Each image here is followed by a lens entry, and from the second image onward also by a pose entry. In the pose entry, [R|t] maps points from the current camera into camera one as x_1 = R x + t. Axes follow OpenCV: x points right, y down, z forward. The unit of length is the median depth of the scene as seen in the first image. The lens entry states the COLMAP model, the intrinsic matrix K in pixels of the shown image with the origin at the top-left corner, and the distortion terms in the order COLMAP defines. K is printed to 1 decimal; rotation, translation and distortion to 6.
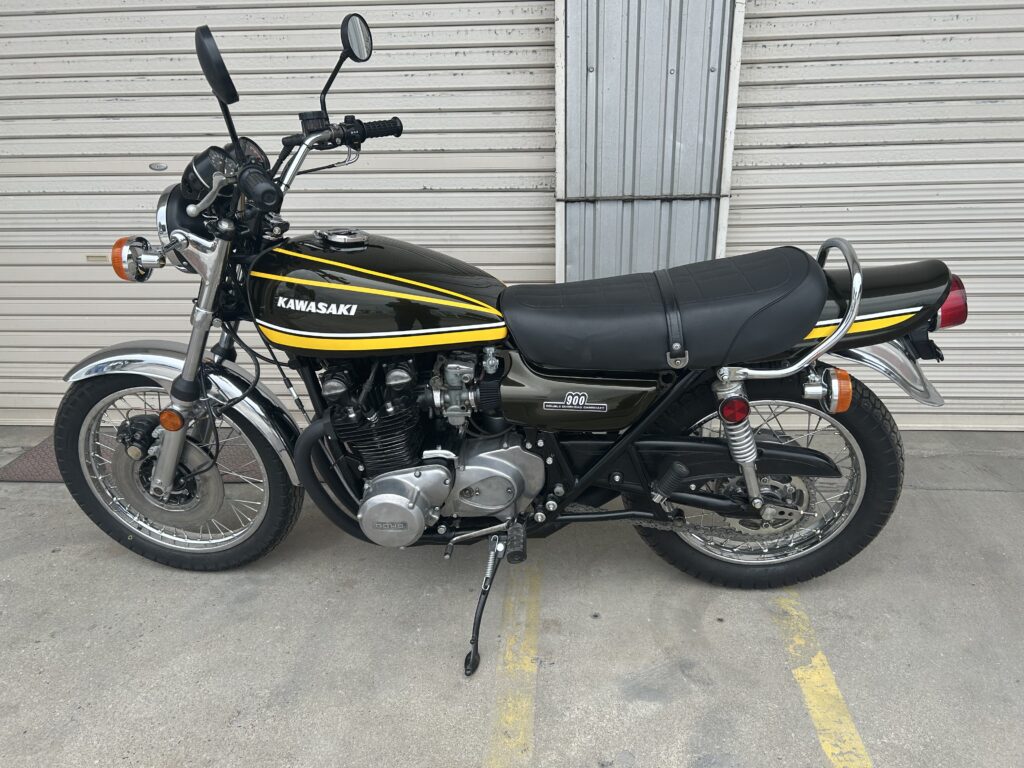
lens RADIAL K [[764.2, 0, 519.5], [0, 764.2, 389.9], [0, 0, 1]] dist [0.036992, -0.038923]
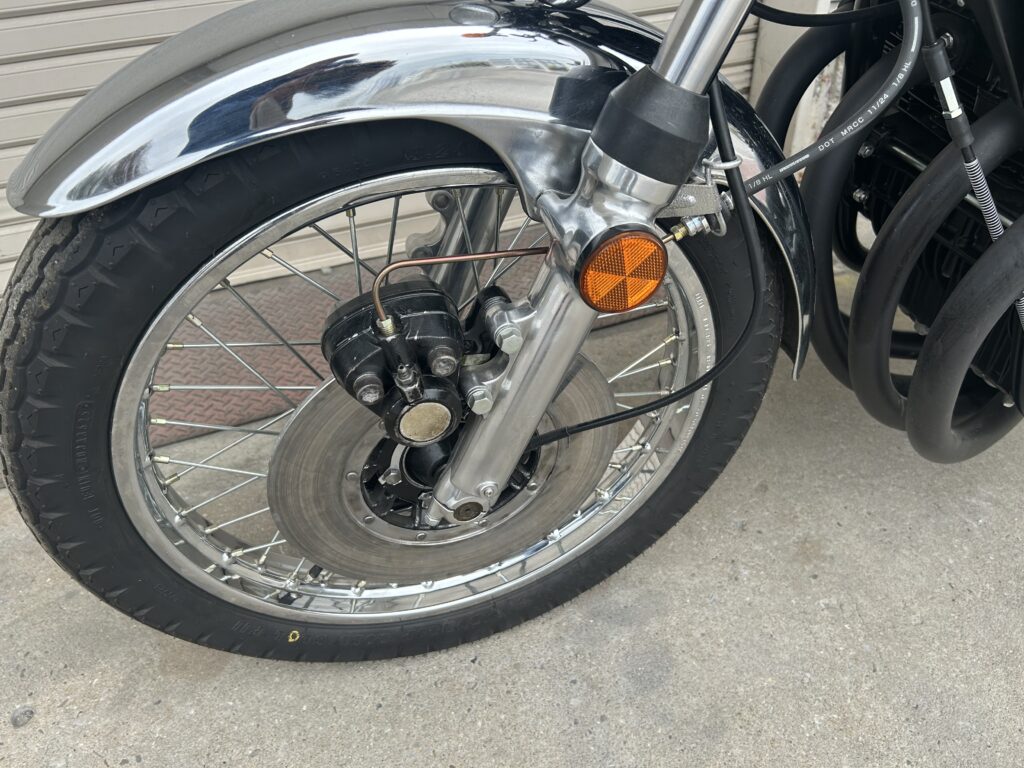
lens RADIAL K [[769.8, 0, 518.4], [0, 769.8, 385.0], [0, 0, 1]] dist [0.035111, -0.032782]
pose [[0.911423, -0.269443, 0.310981, -0.444952], [0.179271, 0.940302, 0.289298, -0.004636], [-0.370365, -0.207922, 0.905316, 0.595849]]
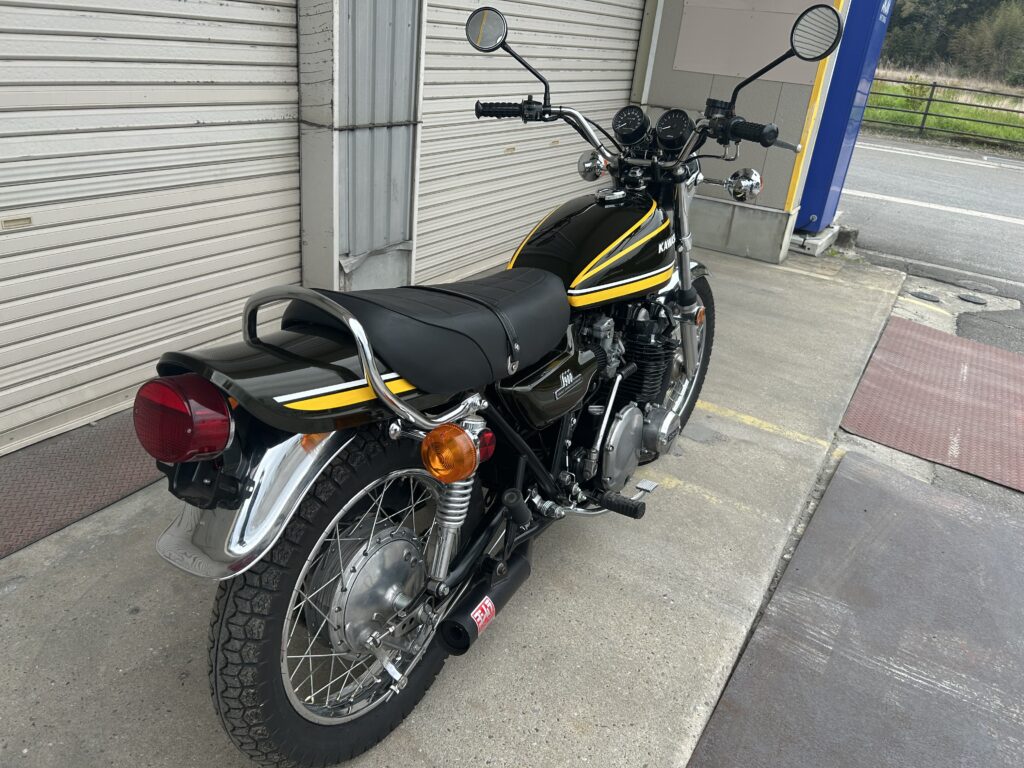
lens RADIAL K [[770.5, 0, 507.9], [0, 770.5, 380.1], [0, 0, 1]] dist [0.034927, -0.031717]
pose [[0.441906, -0.313695, 0.840425, -0.992602], [0.235316, 0.944593, 0.228845, -0.102774], [-0.865648, 0.096637, 0.491238, 0.251459]]
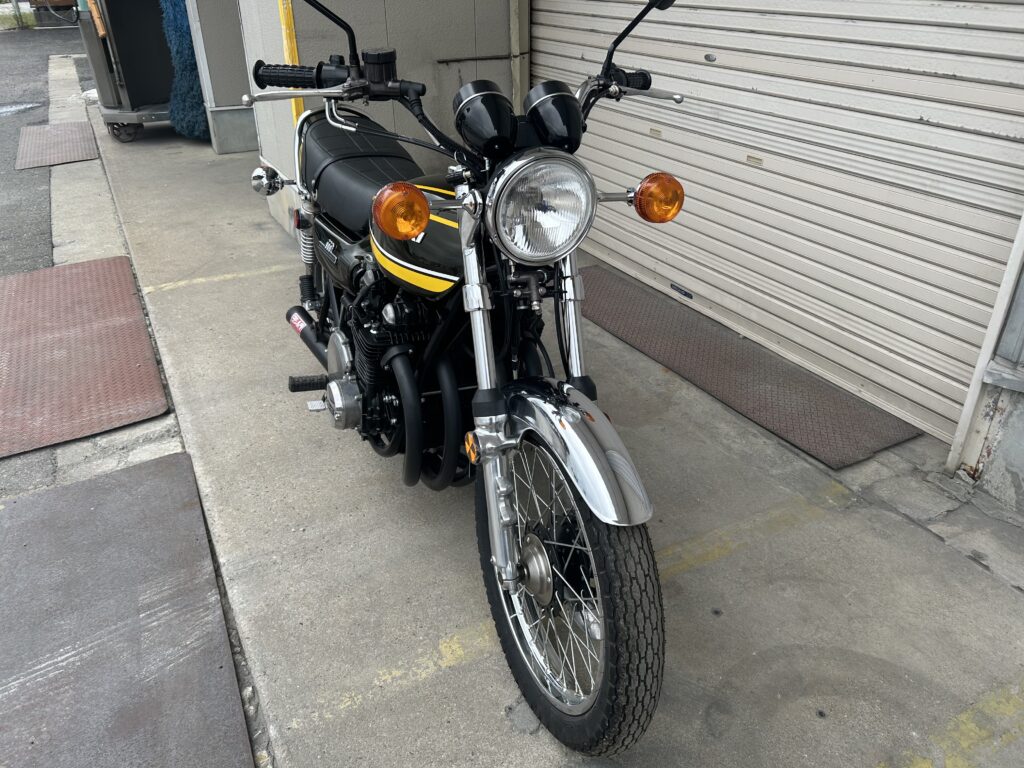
lens RADIAL K [[784.7, 0, 516.0], [0, 784.7, 372.4], [0, 0, 1]] dist [0.037255, -0.038442]
pose [[0.526359, 0.412737, -0.743367, 0.457610], [-0.327867, 0.905191, 0.270431, -0.115563], [0.784506, 0.101382, 0.611778, 0.173646]]
